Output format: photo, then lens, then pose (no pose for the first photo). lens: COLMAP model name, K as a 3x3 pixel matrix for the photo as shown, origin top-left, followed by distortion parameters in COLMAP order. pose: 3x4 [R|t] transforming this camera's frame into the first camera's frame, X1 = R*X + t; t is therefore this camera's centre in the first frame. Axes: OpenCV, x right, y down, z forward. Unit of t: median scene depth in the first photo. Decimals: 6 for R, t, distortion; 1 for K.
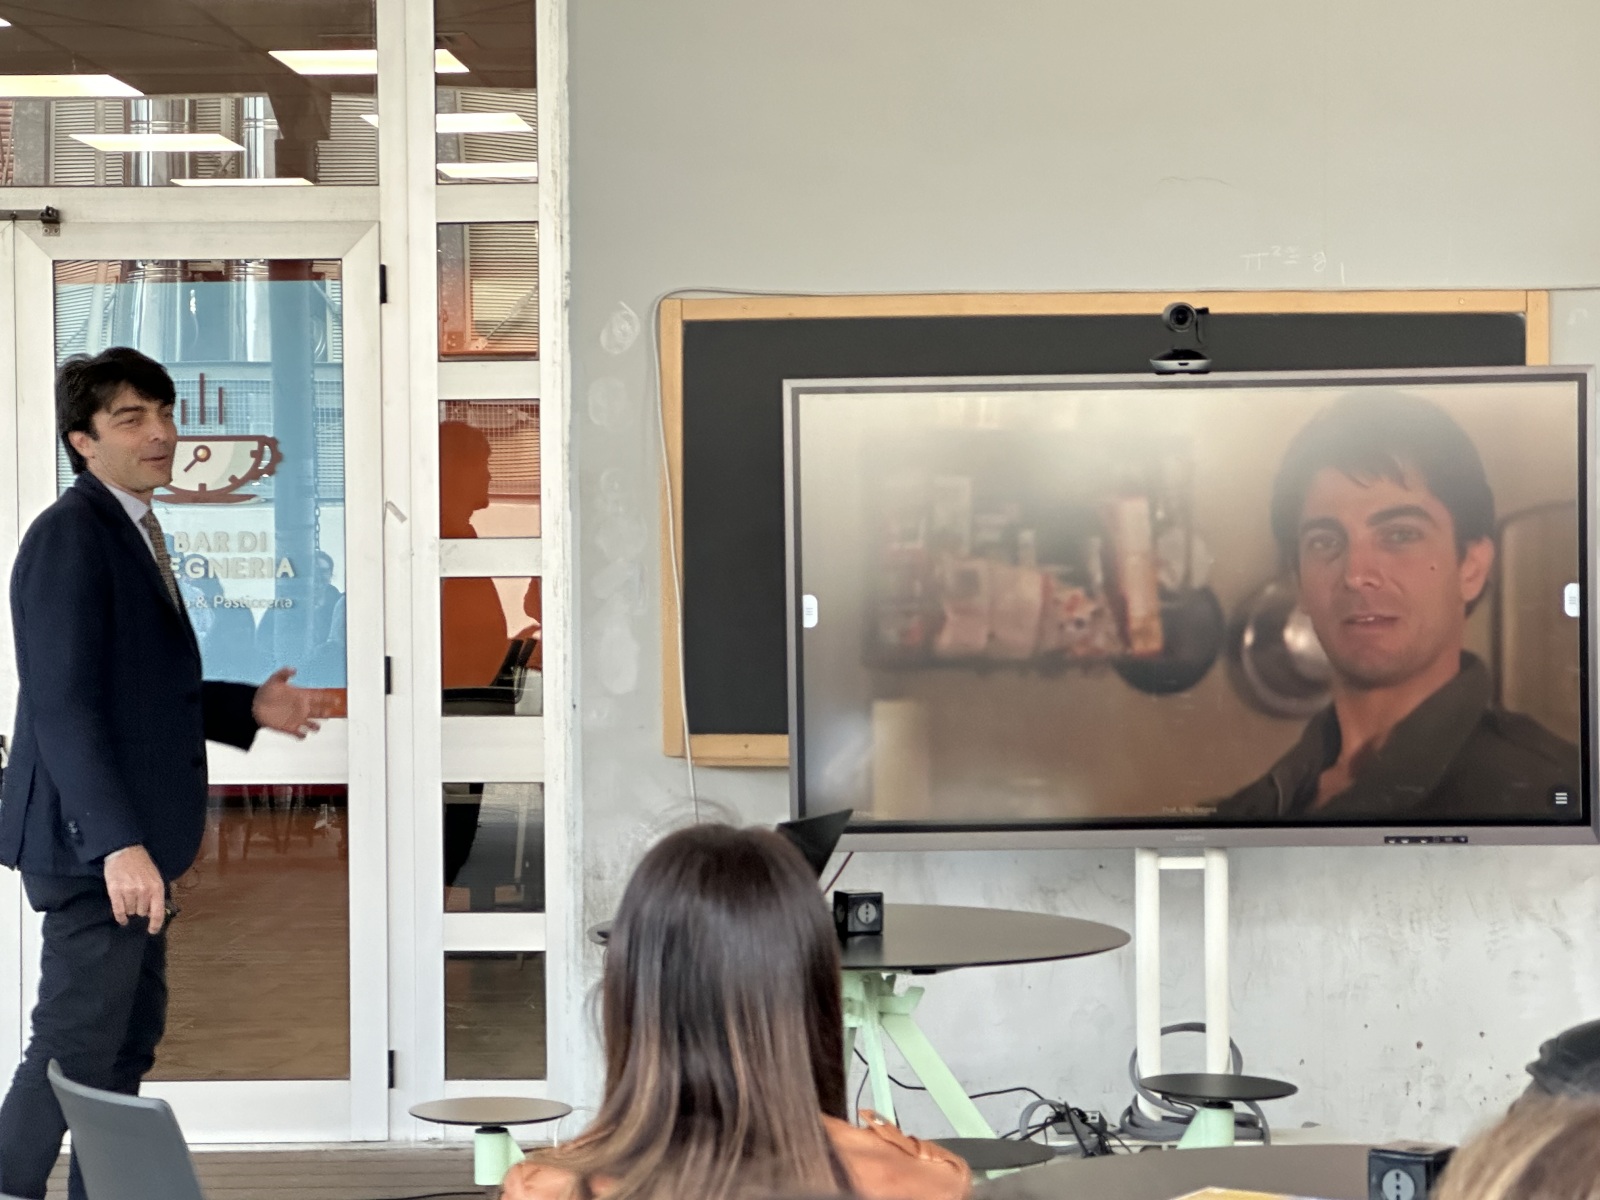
lens RADIAL K [[3909.0, 0, 789.0], [0, 3909.0, 574.4], [0, 0, 1]] dist [-0.261899, 8.358048]
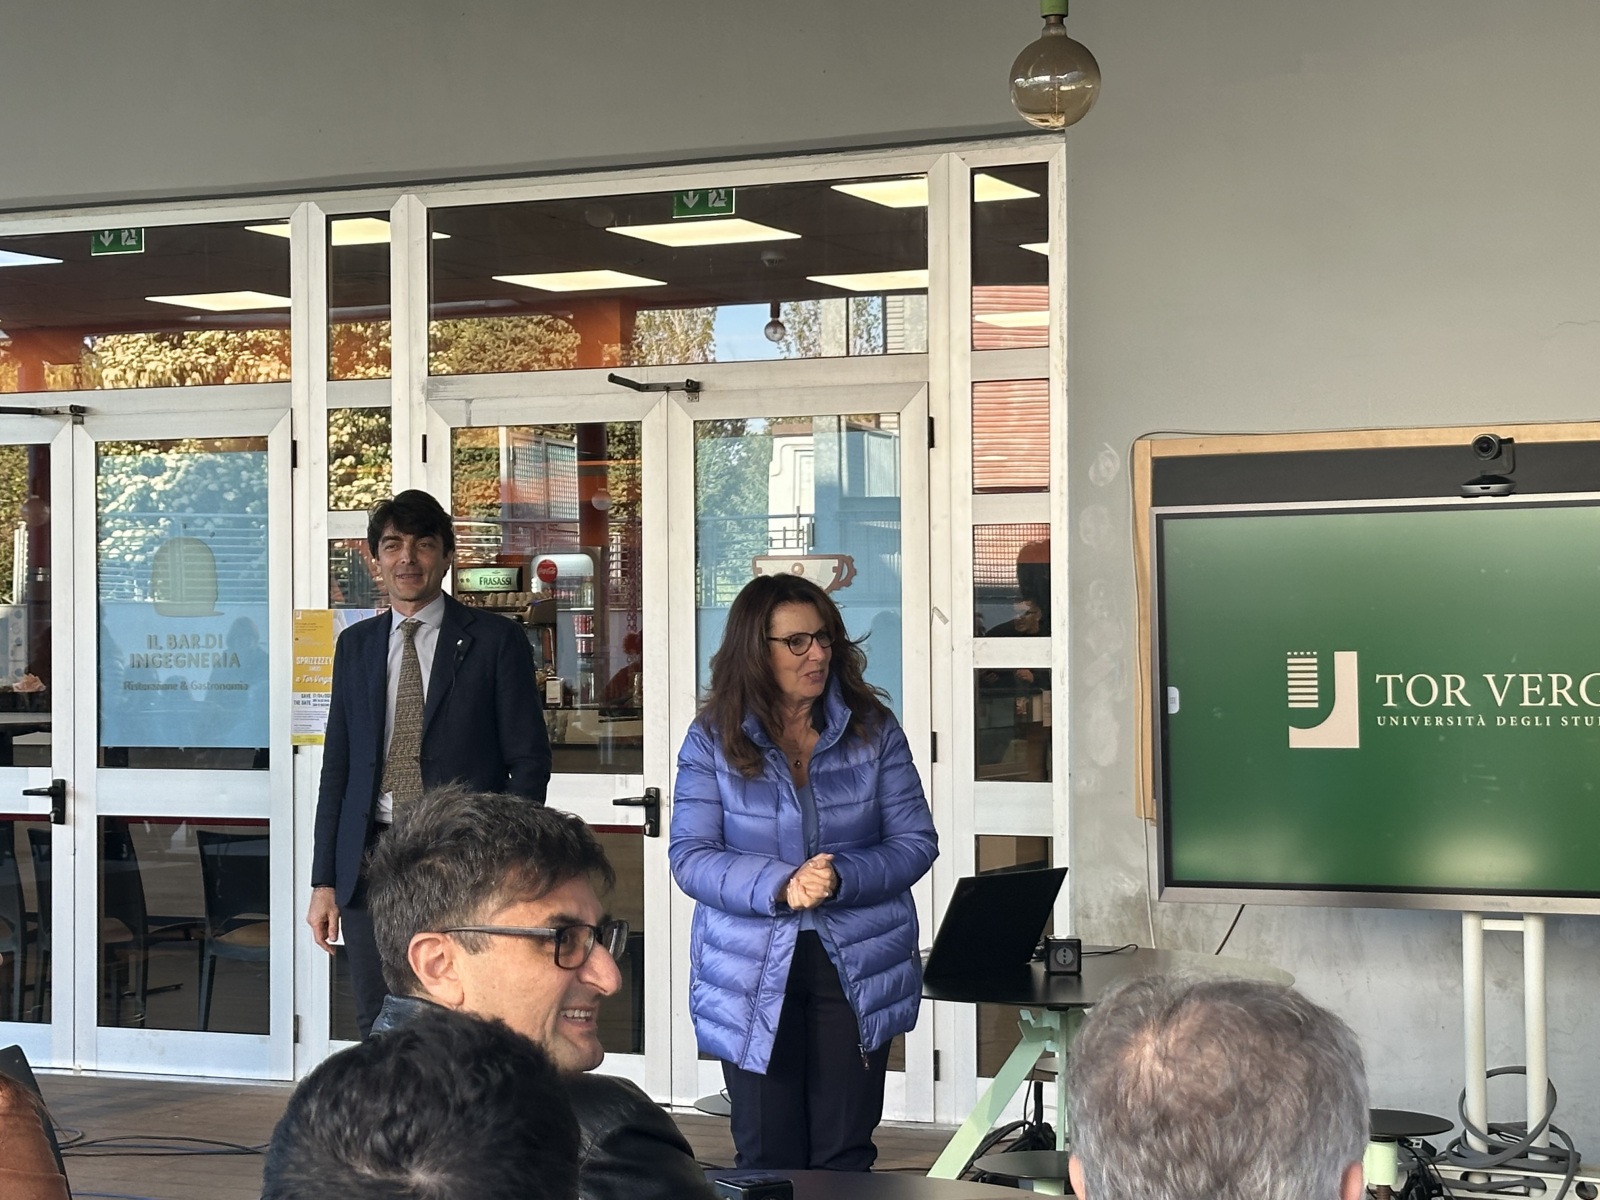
lens RADIAL K [[3104.6, 0, 799.9], [0, 3104.6, 617.8], [0, 0, 1]] dist [0.126162, 0.029596]
pose [[0.927798, 0.000496, -0.373083, 0.229591], [-0.004847, 0.999931, -0.010724, -0.004538], [0.373051, 0.011758, 0.927736, 0.067352]]
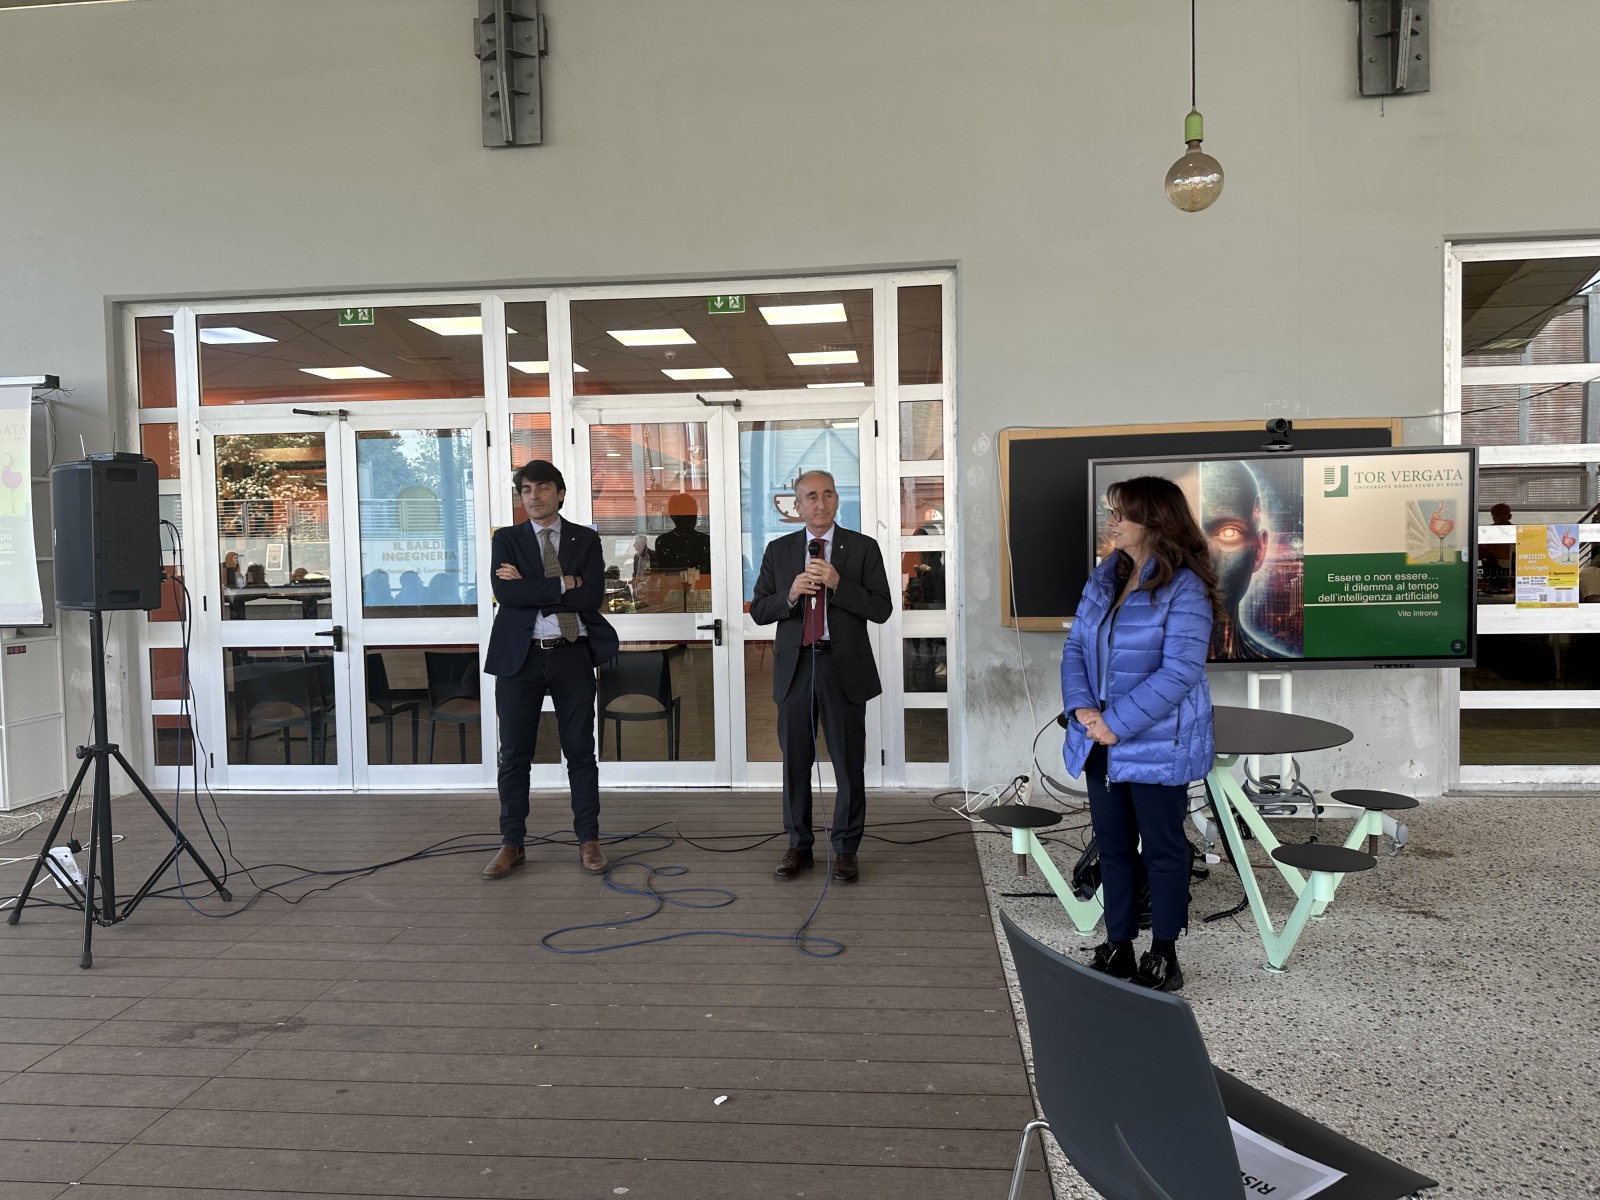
lens RADIAL K [[1107.8, 0, 799.7], [0, 1107.8, 591.2], [0, 0, 1]] dist [0.164475, -0.301992]
pose [[0.998925, -0.011252, -0.044969, -0.122790], [0.012750, 0.999369, 0.033158, 0.001441], [0.044568, -0.033695, 0.998438, 0.324577]]
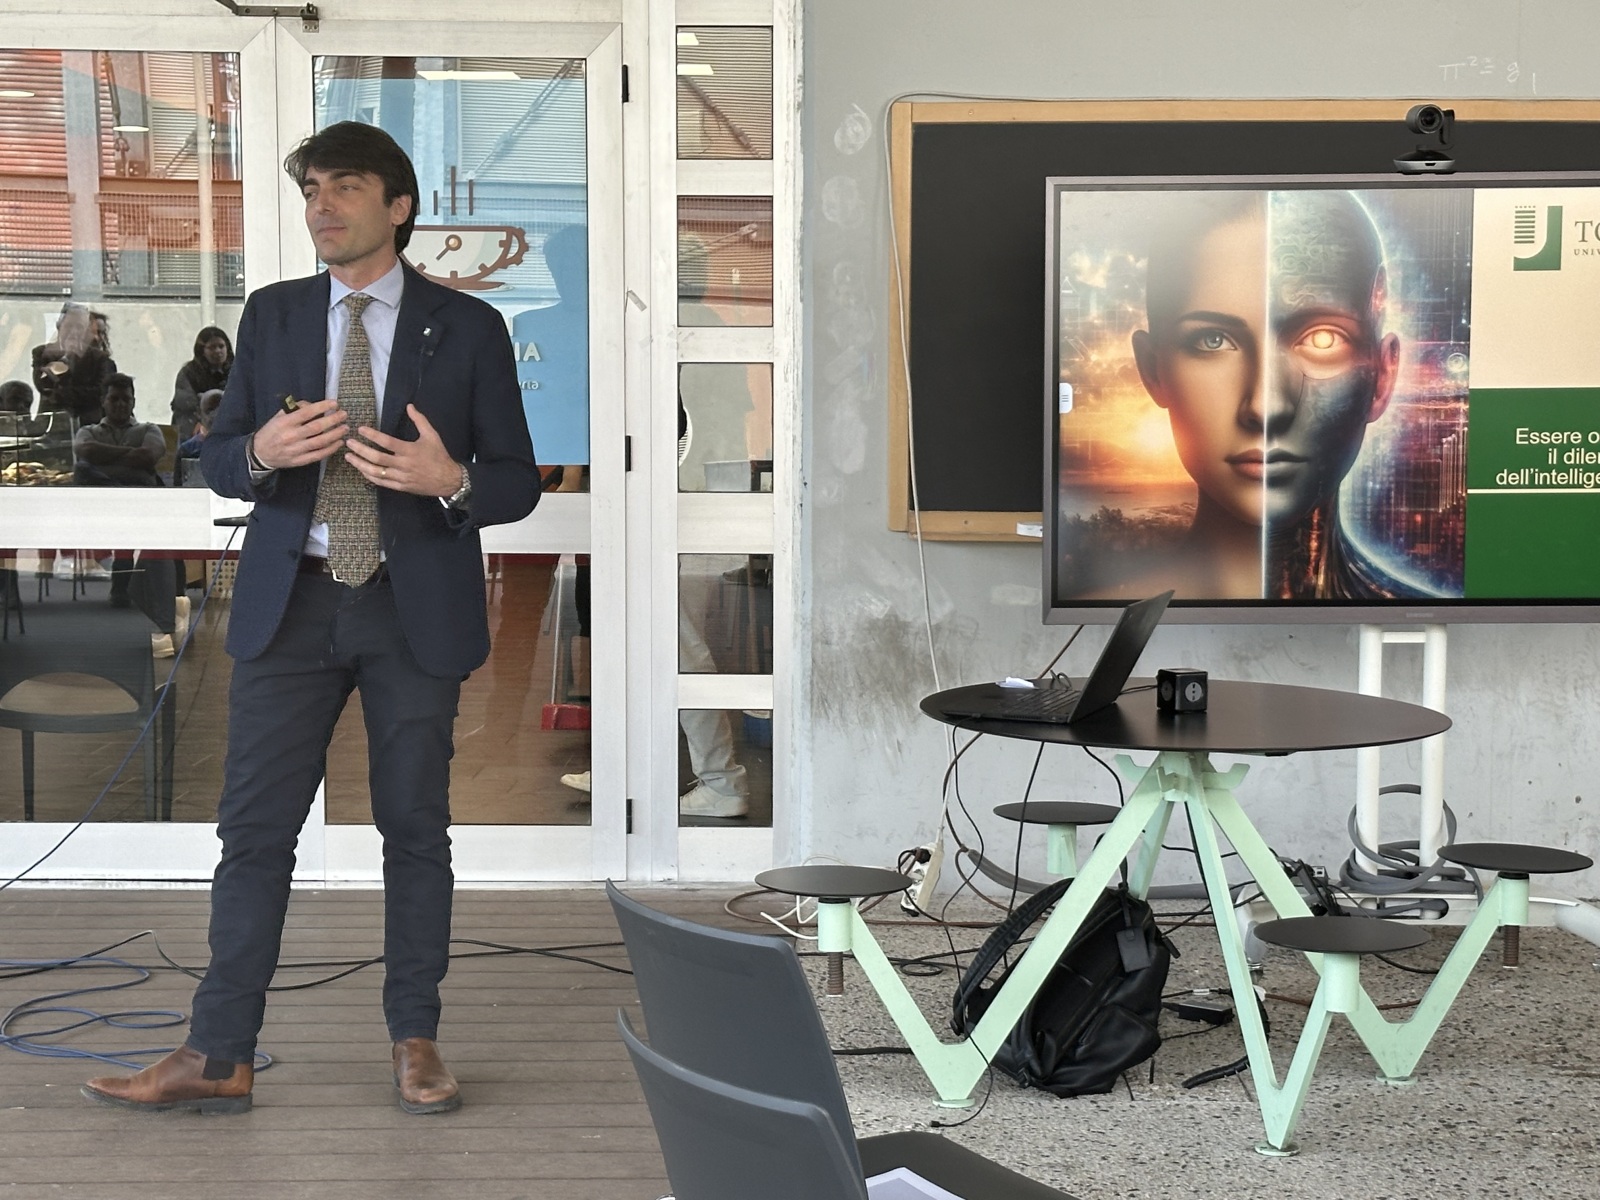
lens RADIAL K [[3093.6, 0, 837.8], [0, 3093.6, 619.1], [0, 0, 1]] dist [0.137289, 0.134030]
pose [[0.998771, 0.007225, 0.049024, -0.087866], [-0.011164, 0.996688, 0.080549, 0.001918], [-0.048280, -0.080997, 0.995544, 0.145644]]
